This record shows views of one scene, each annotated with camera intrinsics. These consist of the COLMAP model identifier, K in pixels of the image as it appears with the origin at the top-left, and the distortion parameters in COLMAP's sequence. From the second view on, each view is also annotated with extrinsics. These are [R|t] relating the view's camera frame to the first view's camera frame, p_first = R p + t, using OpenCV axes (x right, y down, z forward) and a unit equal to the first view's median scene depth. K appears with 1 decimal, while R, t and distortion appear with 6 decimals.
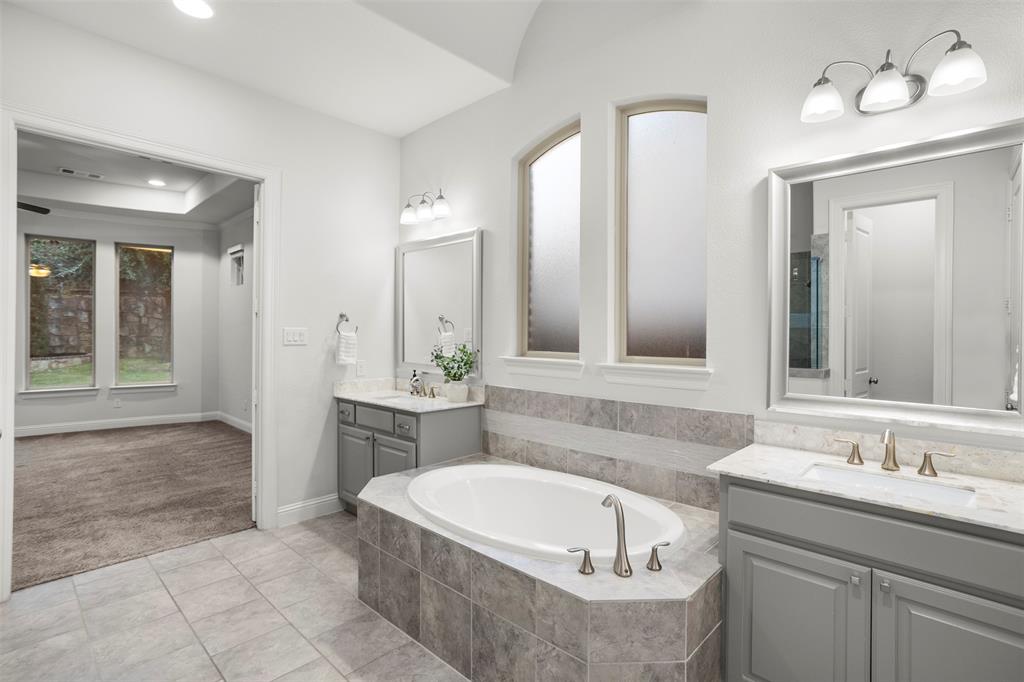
lens RADIAL K [[490.2, 0, 517.3], [0, 490.2, 343.5], [0, 0, 1]] dist [-0.028710, 0.012719]
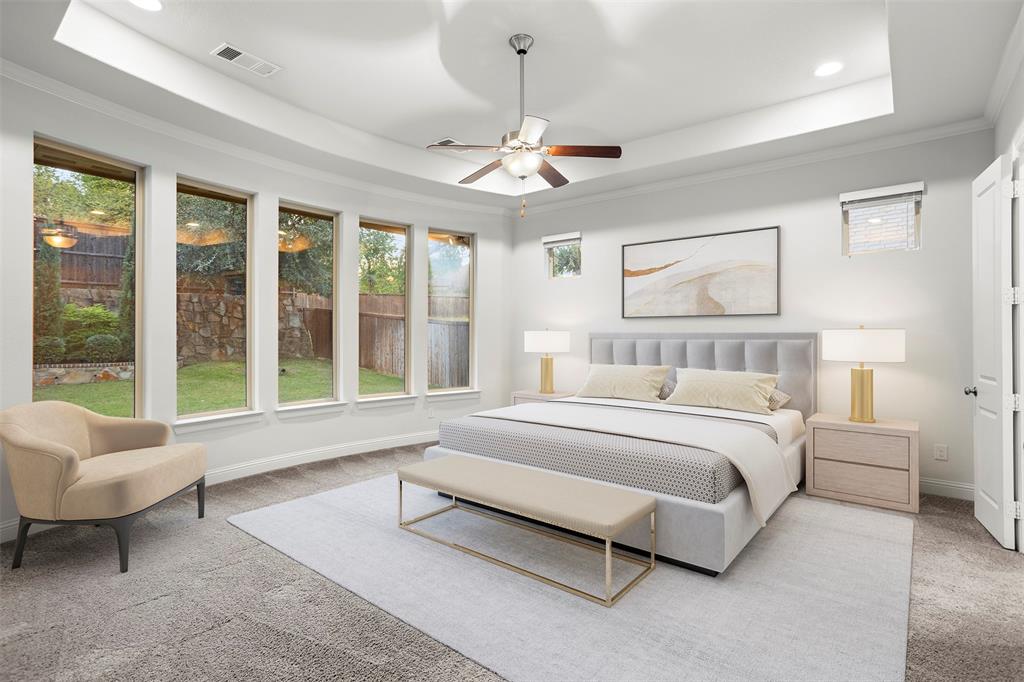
lens RADIAL K [[490.2, 0, 511.9], [0, 490.2, 330.5], [0, 0, 1]] dist [-0.028710, 0.012719]
pose [[0.997508, -0.002126, 0.070524, -0.320657], [0.004221, 0.999554, -0.029558, 0.001441], [-0.070430, 0.029782, 0.997072, 0.048033]]
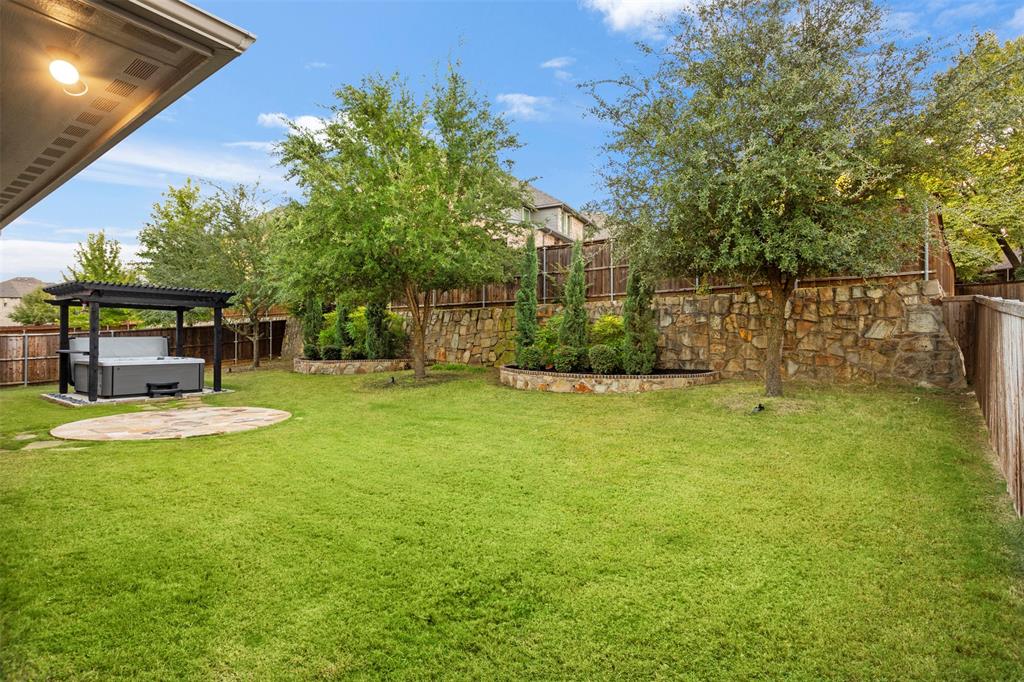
lens RADIAL K [[490.2, 0, 513.9], [0, 490.2, 336.8], [0, 0, 1]] dist [-0.028710, 0.012719]
pose [[0.137153, -0.010039, -0.990499, -0.191121], [-0.024146, 0.999618, -0.013475, -0.015336], [0.990255, 0.025765, 0.136859, 0.595480]]
